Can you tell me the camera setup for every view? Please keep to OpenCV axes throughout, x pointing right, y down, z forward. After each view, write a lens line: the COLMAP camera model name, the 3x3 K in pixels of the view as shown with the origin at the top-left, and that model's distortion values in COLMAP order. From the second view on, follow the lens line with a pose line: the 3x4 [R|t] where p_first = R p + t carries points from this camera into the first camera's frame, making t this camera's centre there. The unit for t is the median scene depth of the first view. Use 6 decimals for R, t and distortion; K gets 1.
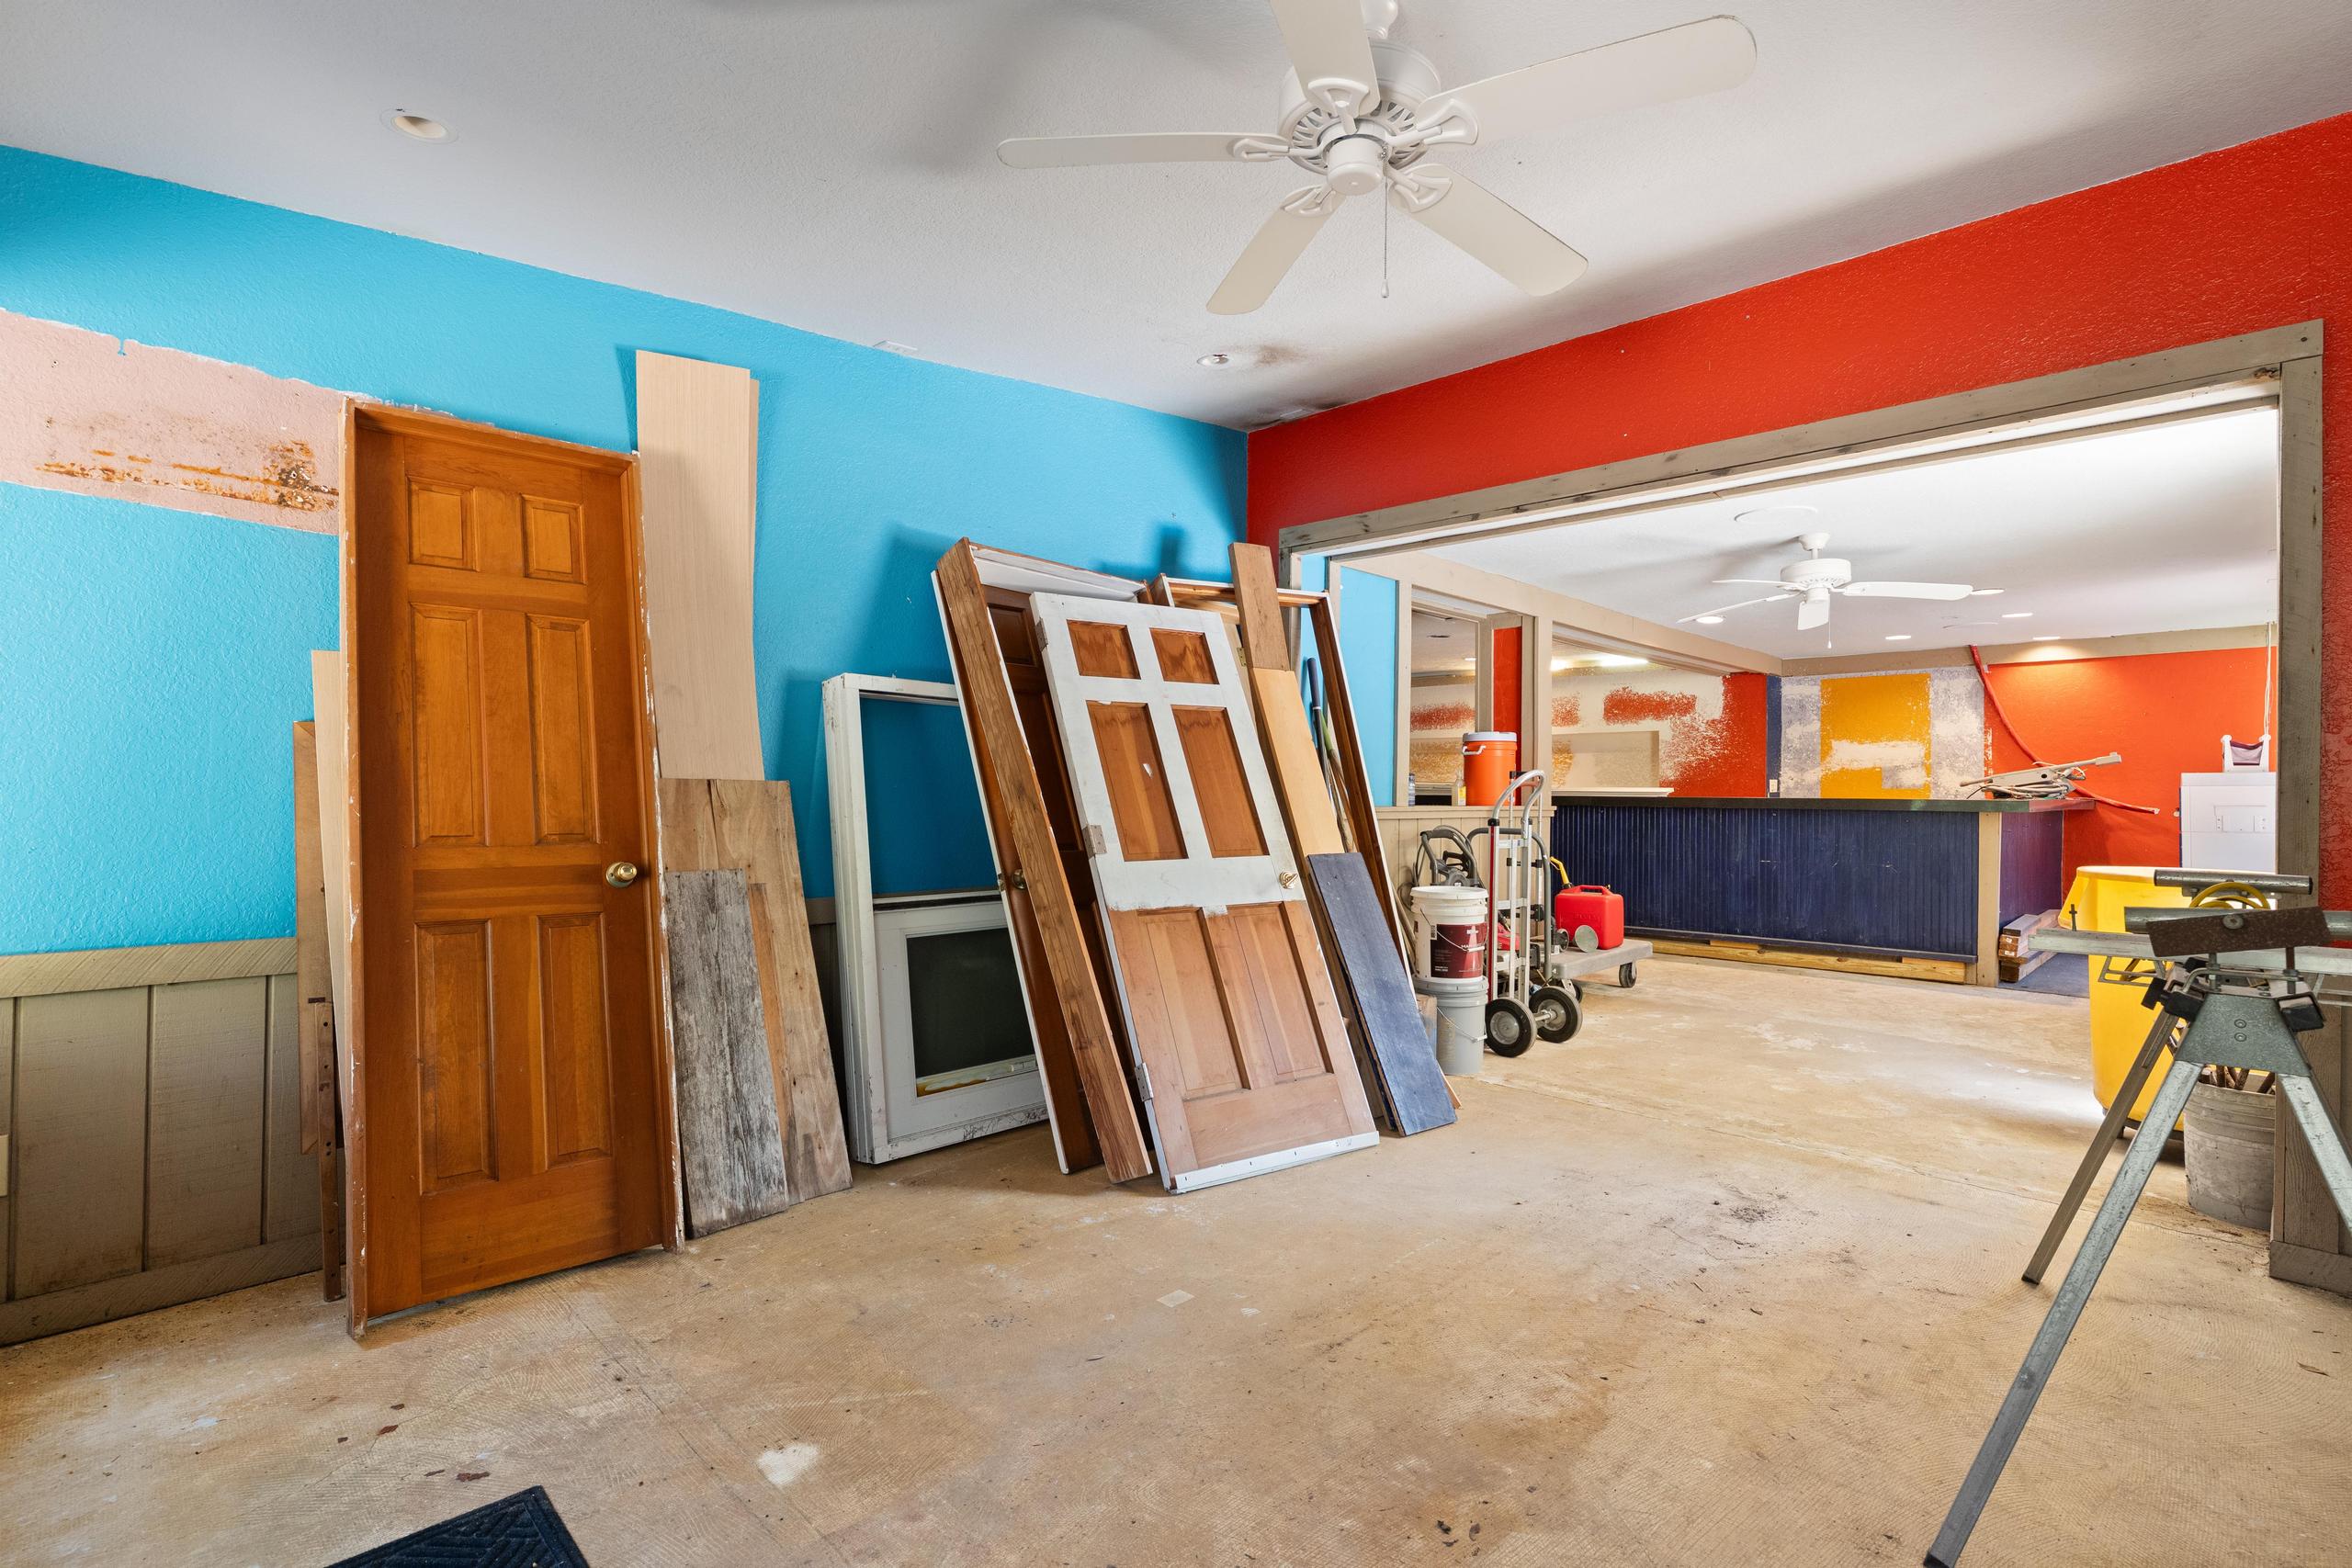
lens RADIAL K [[1077.3, 0, 1163.5], [0, 1077.3, 785.2], [0, 0, 1]] dist [0.000911, 0.001046]
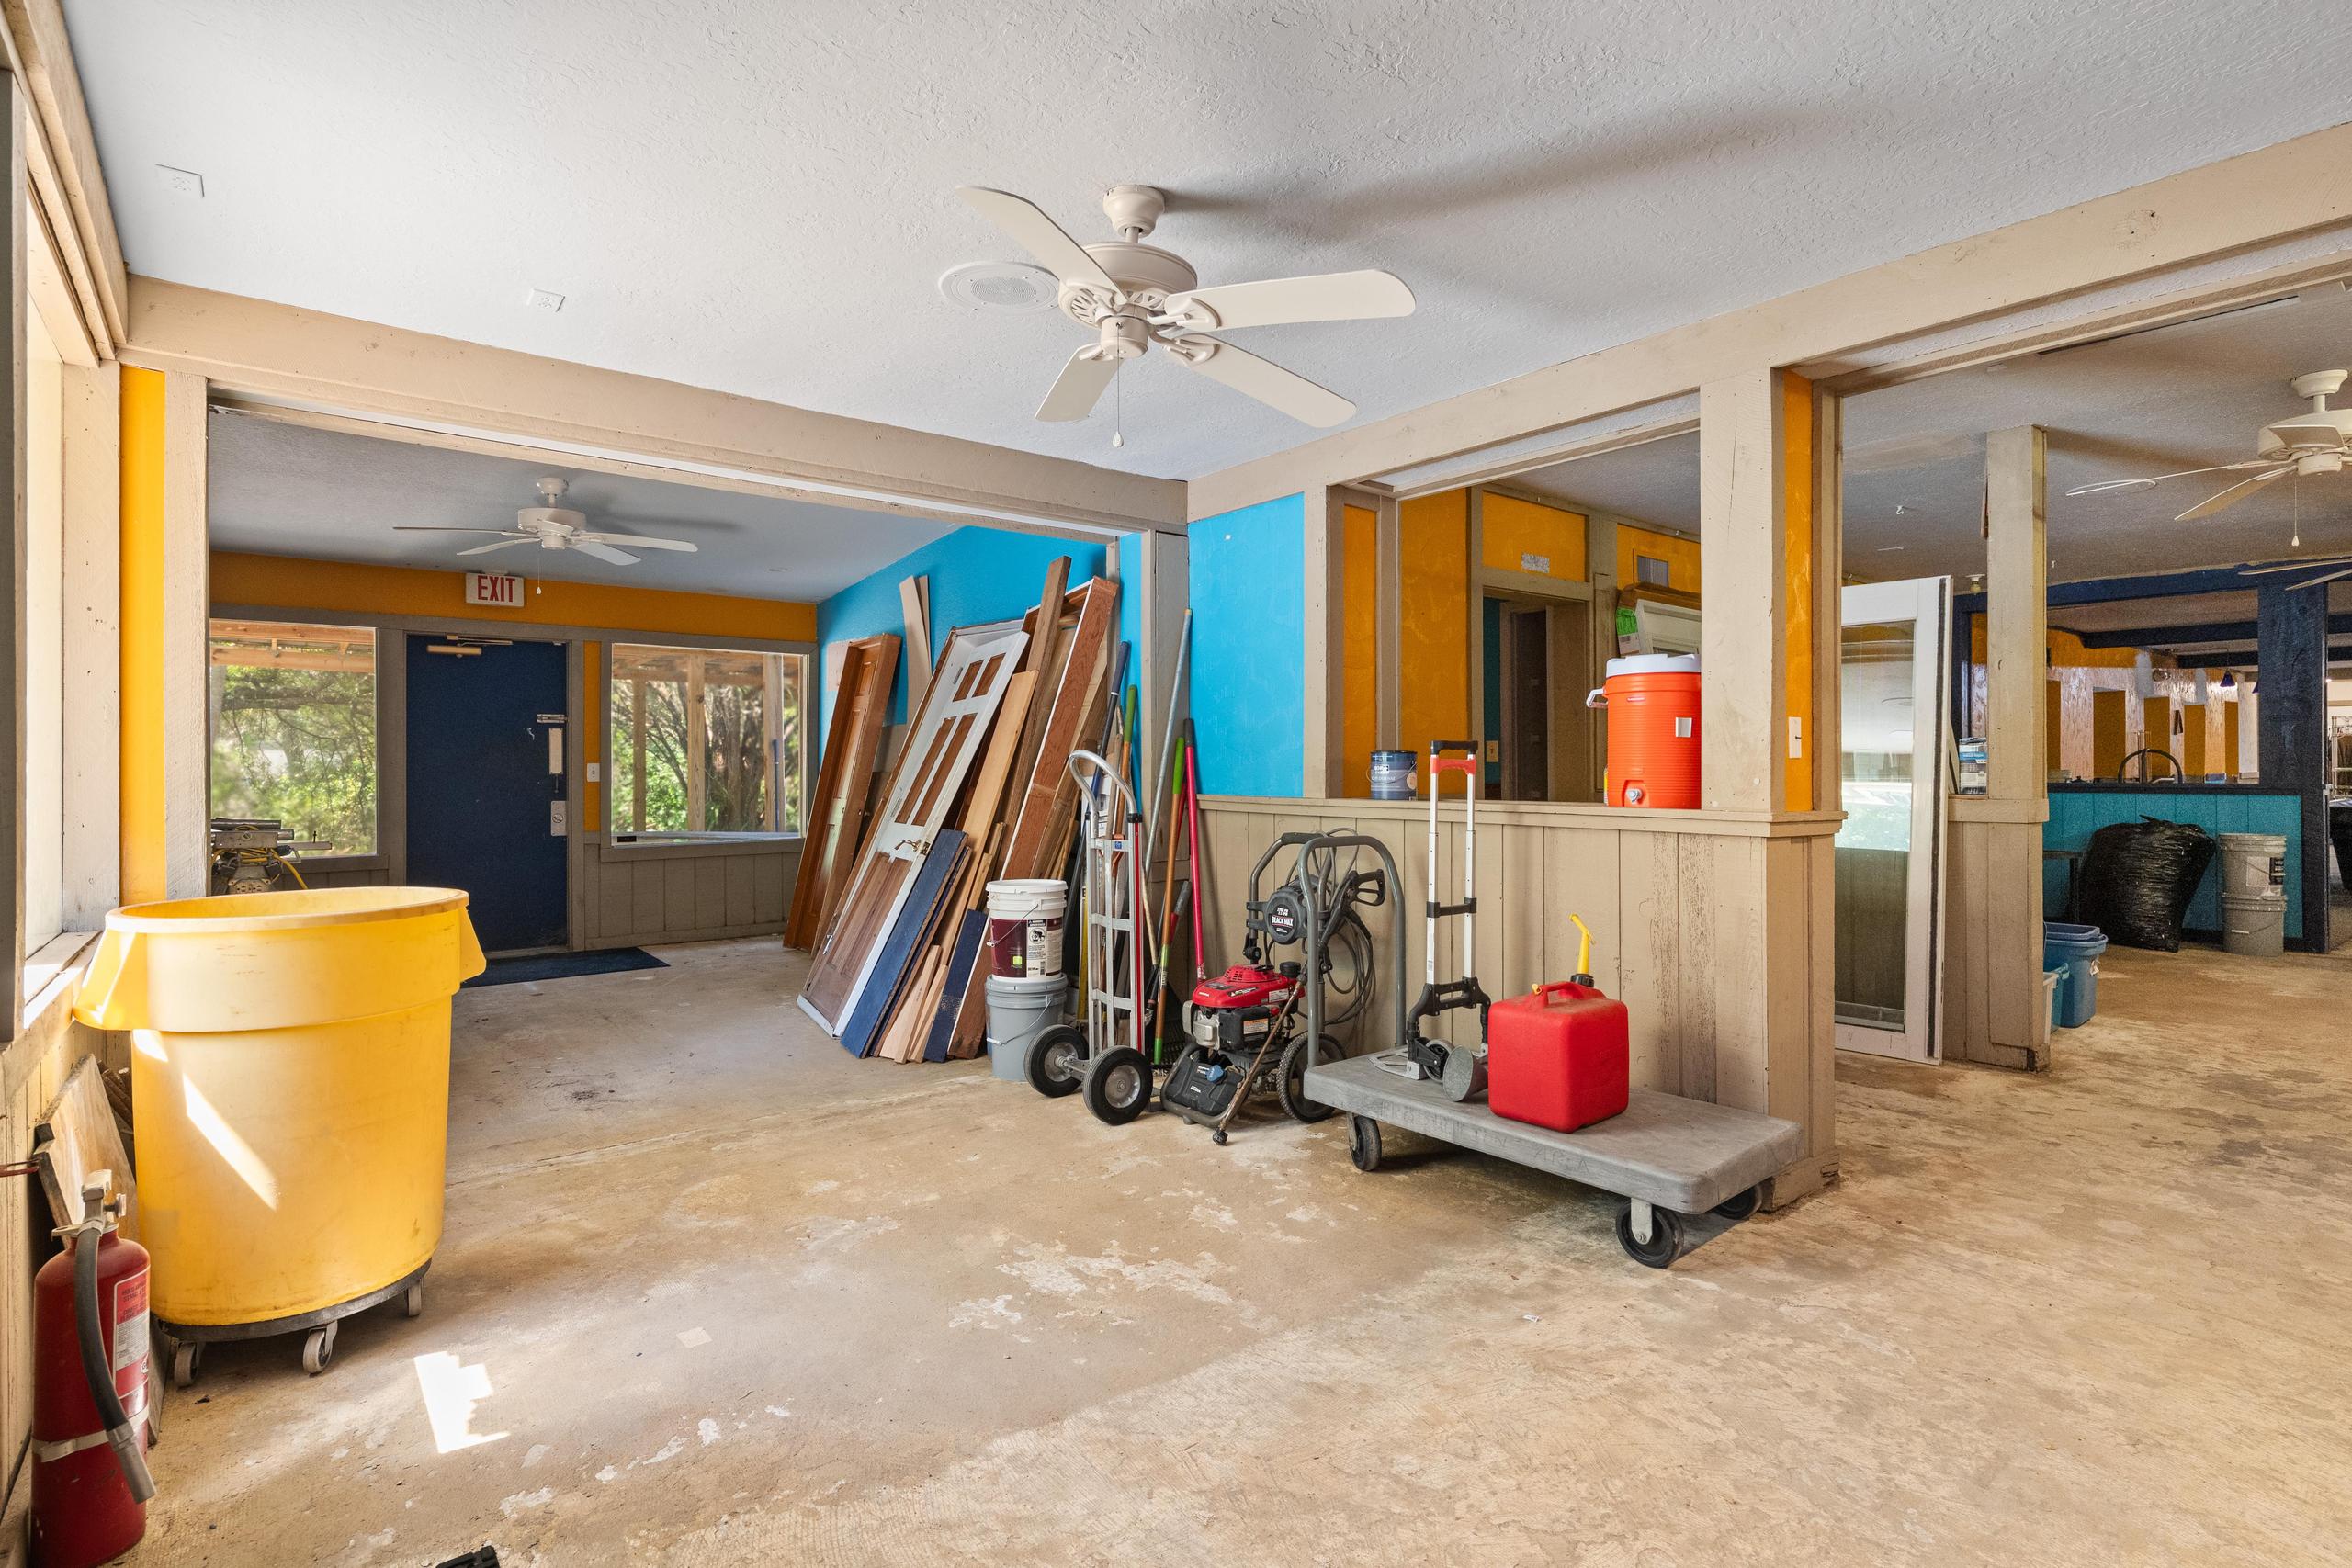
lens RADIAL K [[1077.3, 0, 1160.2], [0, 1077.3, 770.7], [0, 0, 1]] dist [0.000911, 0.001046]
pose [[-0.078581, -0.004634, -0.996897, 1.075158], [0.006773, 0.999964, -0.005182, 0.004639], [0.996885, -0.007159, -0.078546, 1.075944]]
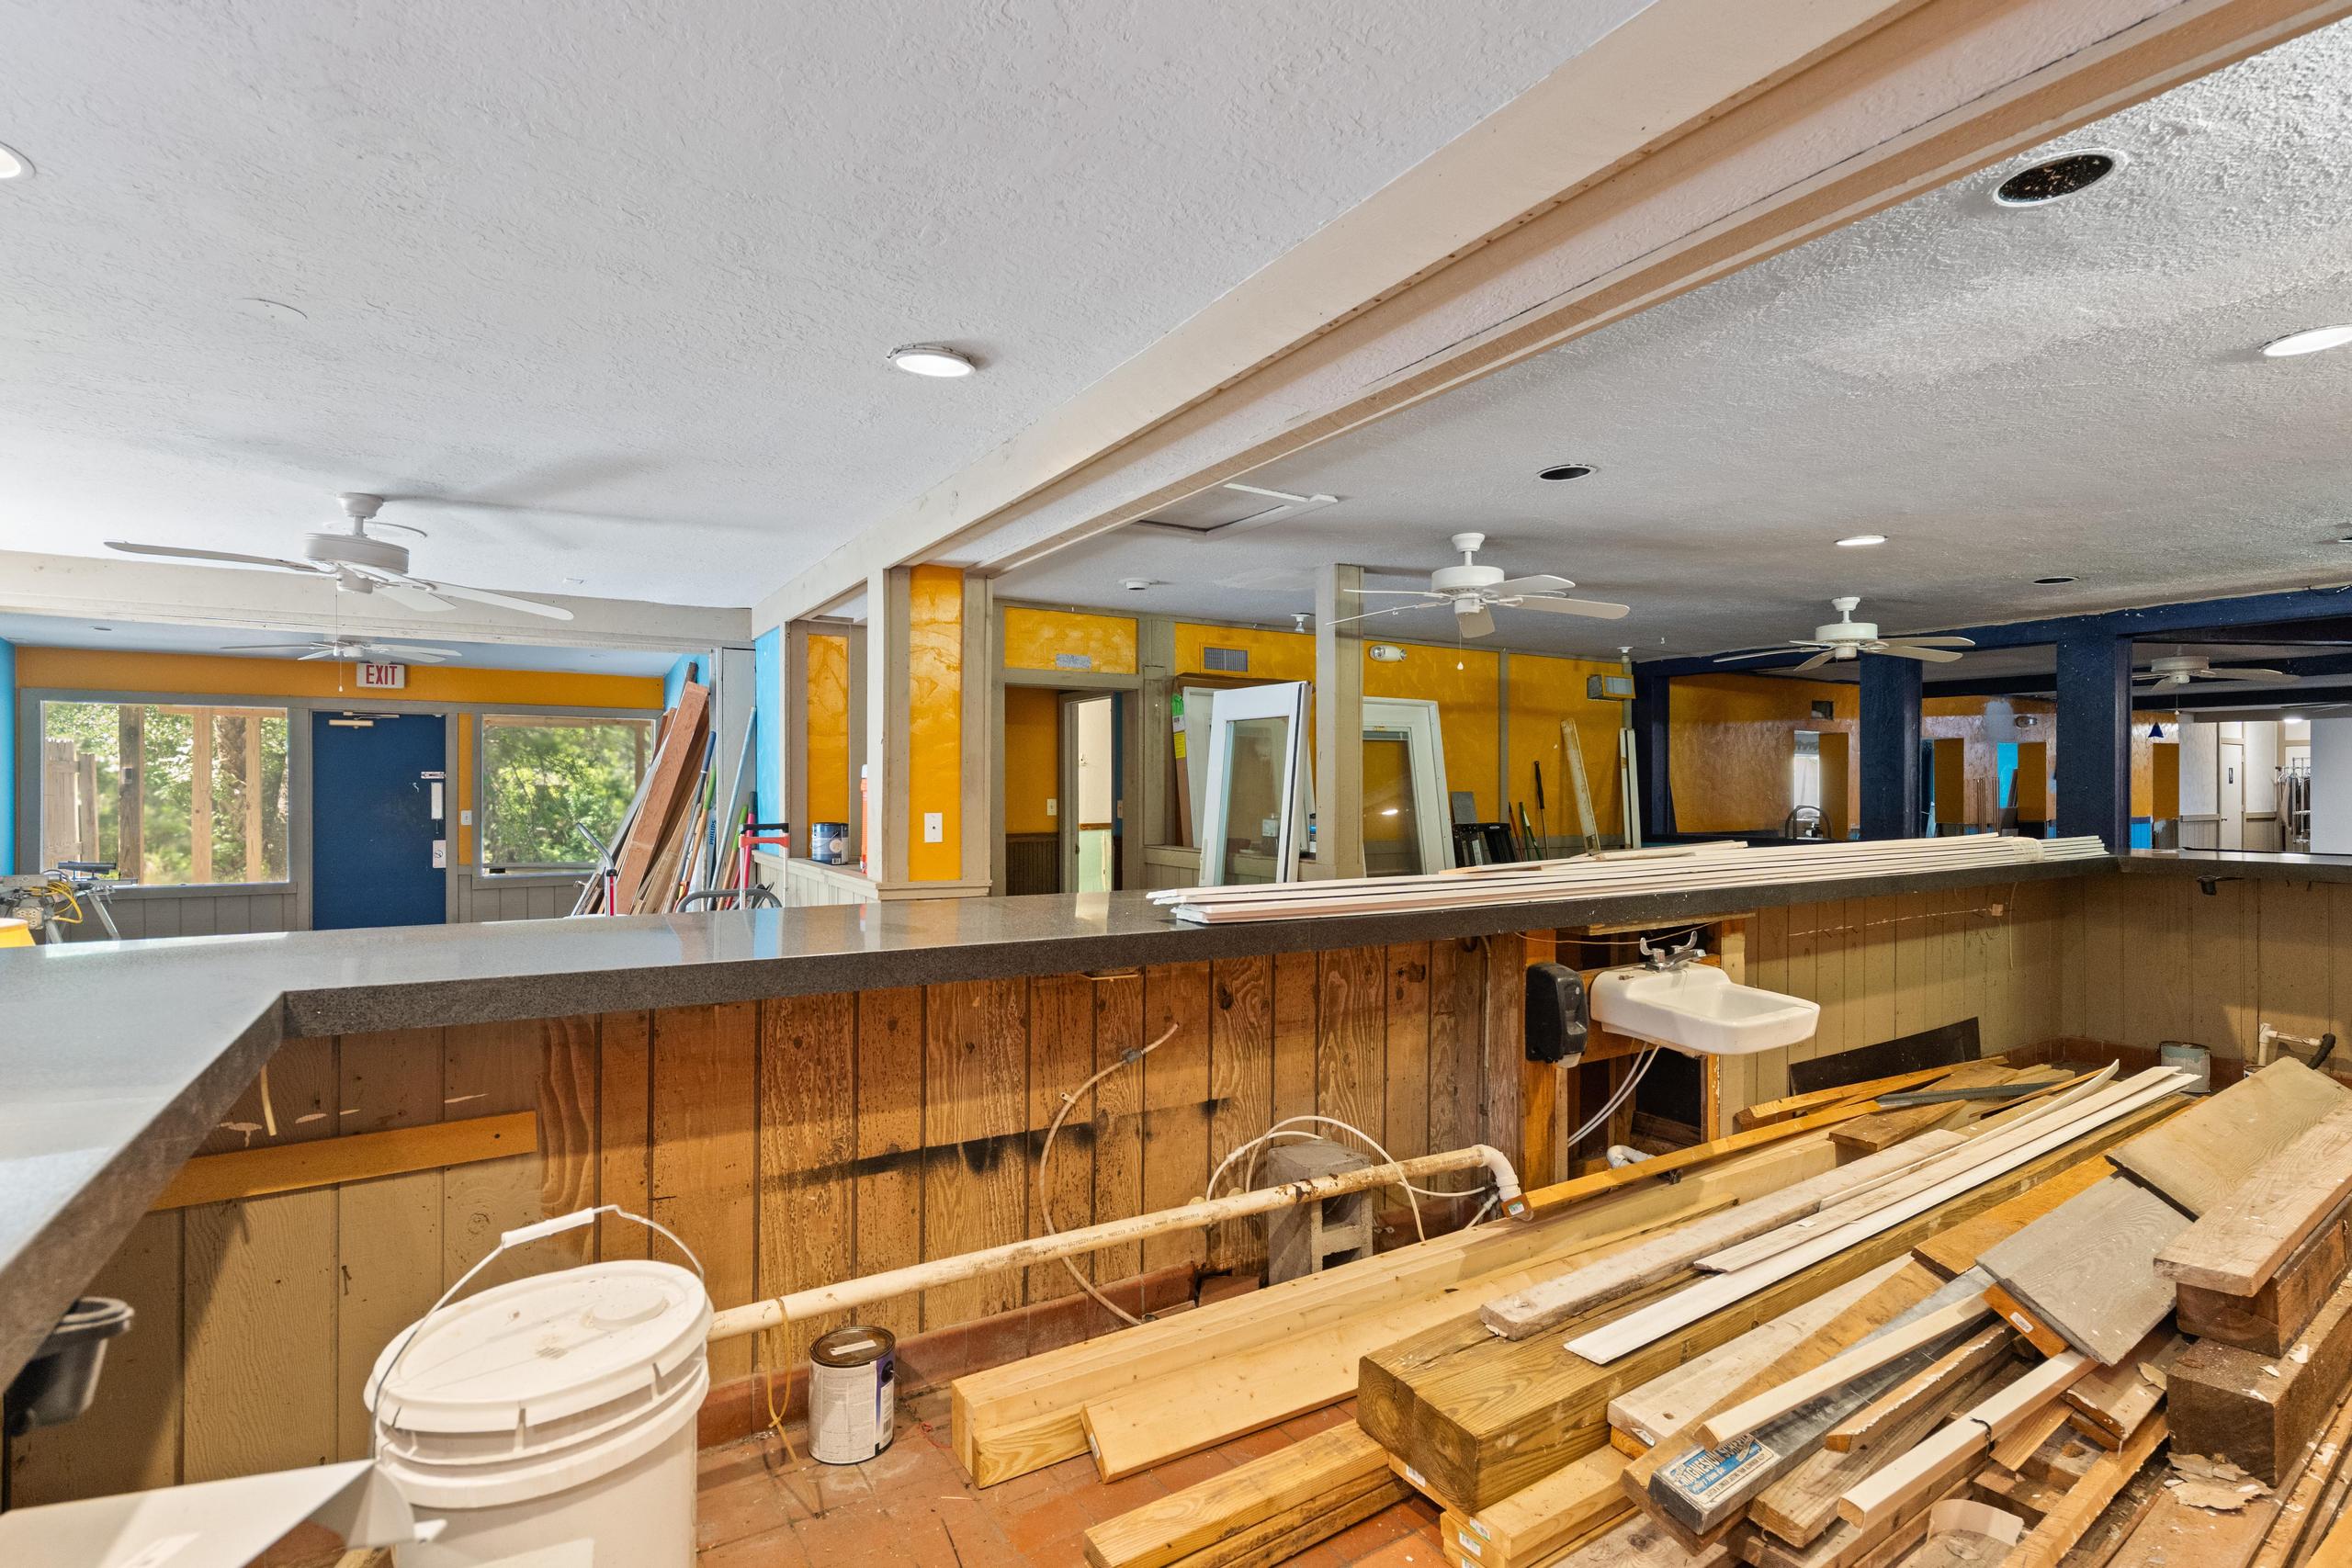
lens RADIAL K [[1077.3, 0, 1179.6], [0, 1077.3, 793.4], [0, 0, 1]] dist [0.000911, 0.001046]
pose [[-0.188570, -0.008108, -0.982026, 1.174827], [0.001499, 0.999962, -0.008544, -0.014823], [0.982059, -0.003083, -0.188551, 1.445520]]
